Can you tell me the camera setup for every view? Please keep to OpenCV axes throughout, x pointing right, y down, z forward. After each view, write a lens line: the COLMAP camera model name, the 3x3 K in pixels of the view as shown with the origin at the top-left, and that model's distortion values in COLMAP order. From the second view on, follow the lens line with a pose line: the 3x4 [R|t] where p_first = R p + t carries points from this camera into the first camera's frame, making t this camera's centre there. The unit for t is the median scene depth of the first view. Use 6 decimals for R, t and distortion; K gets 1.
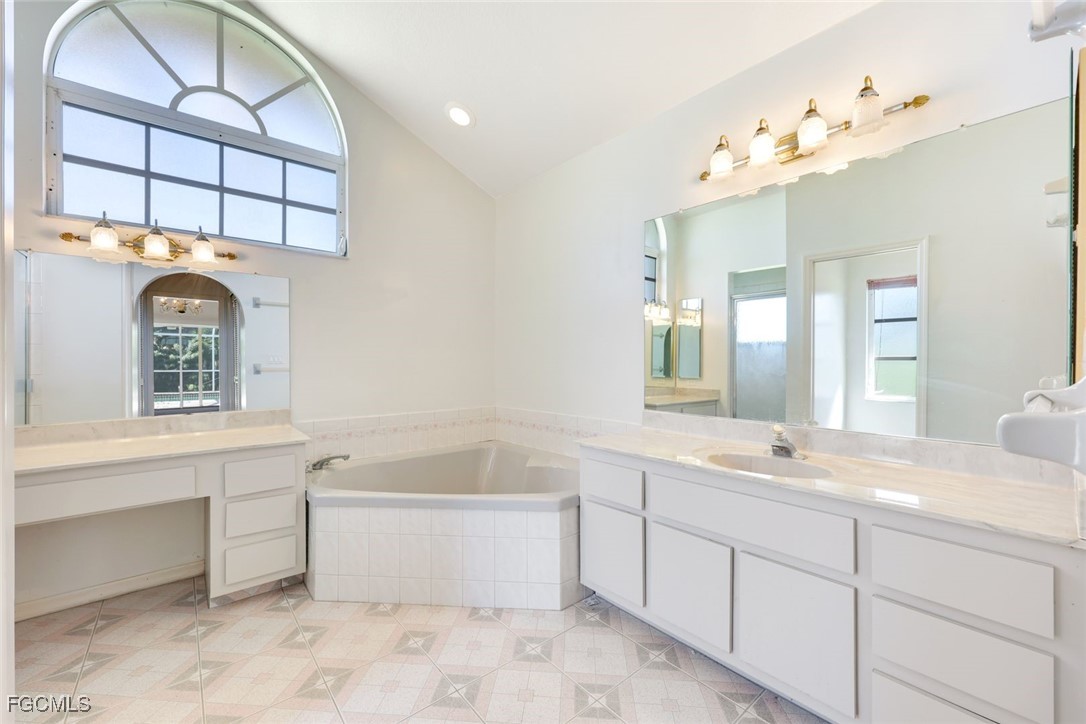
lens RADIAL K [[448.7, 0, 538.7], [0, 448.7, 361.8], [0, 0, 1]] dist [0.001656, 0.000213]
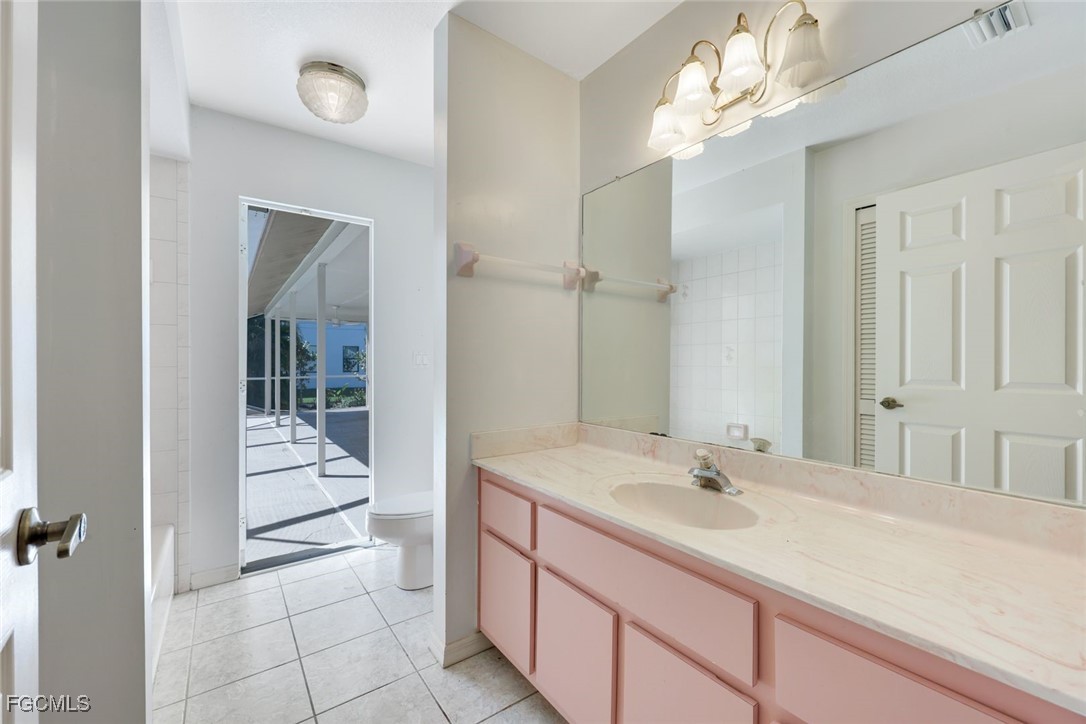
lens RADIAL K [[448.7, 0, 538.7], [0, 448.7, 361.8], [0, 0, 1]] dist [0.001656, 0.000213]
pose [[0.998127, 0.004077, -0.061038, 0.302523], [-0.003961, 0.999990, 0.002017, -0.007026], [0.061046, -0.001772, 0.998133, 0.225620]]
